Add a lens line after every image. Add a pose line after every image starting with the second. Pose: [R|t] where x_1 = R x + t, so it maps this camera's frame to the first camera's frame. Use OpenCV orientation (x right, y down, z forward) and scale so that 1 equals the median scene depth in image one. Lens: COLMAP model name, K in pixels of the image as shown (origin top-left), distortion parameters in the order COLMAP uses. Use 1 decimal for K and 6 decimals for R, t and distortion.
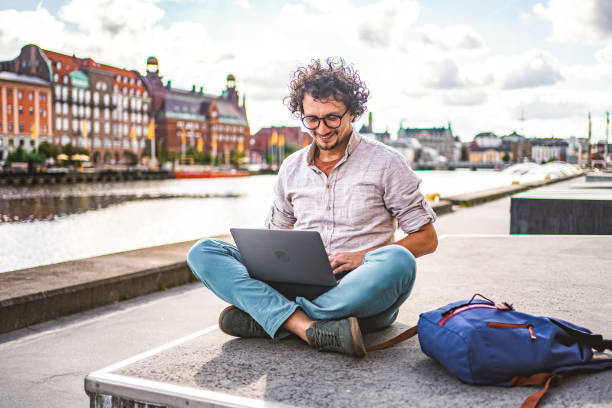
lens RADIAL K [[633.7, 0, 292.9], [0, 633.7, 205.6], [0, 0, 1]] dist [-0.004052, 0.022379]
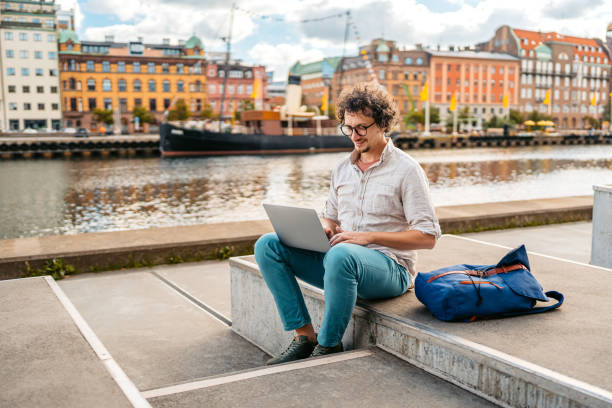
lens RADIAL K [[613.2, 0, 309.3], [0, 613.2, 193.2], [0, 0, 1]] dist [0.007917, 0.039851]
pose [[0.803605, 0.056649, -0.592461, -0.012917], [-0.032217, 0.998141, 0.051741, 0.005632], [0.594290, -0.022492, 0.803936, -0.125599]]
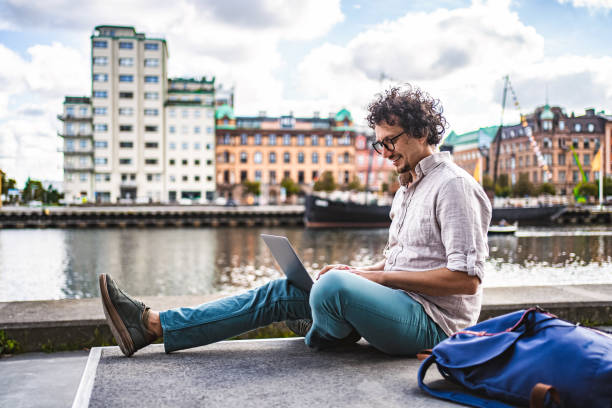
lens RADIAL K [[626.2, 0, 306.0], [0, 626.2, 204.0], [0, 0, 1]] dist [-0.004367, 0.045794]
pose [[0.625742, -0.000397, -0.780030, -0.018181], [-0.050467, 0.997884, -0.040992, 0.007674], [0.778396, 0.065016, 0.624398, -0.099765]]
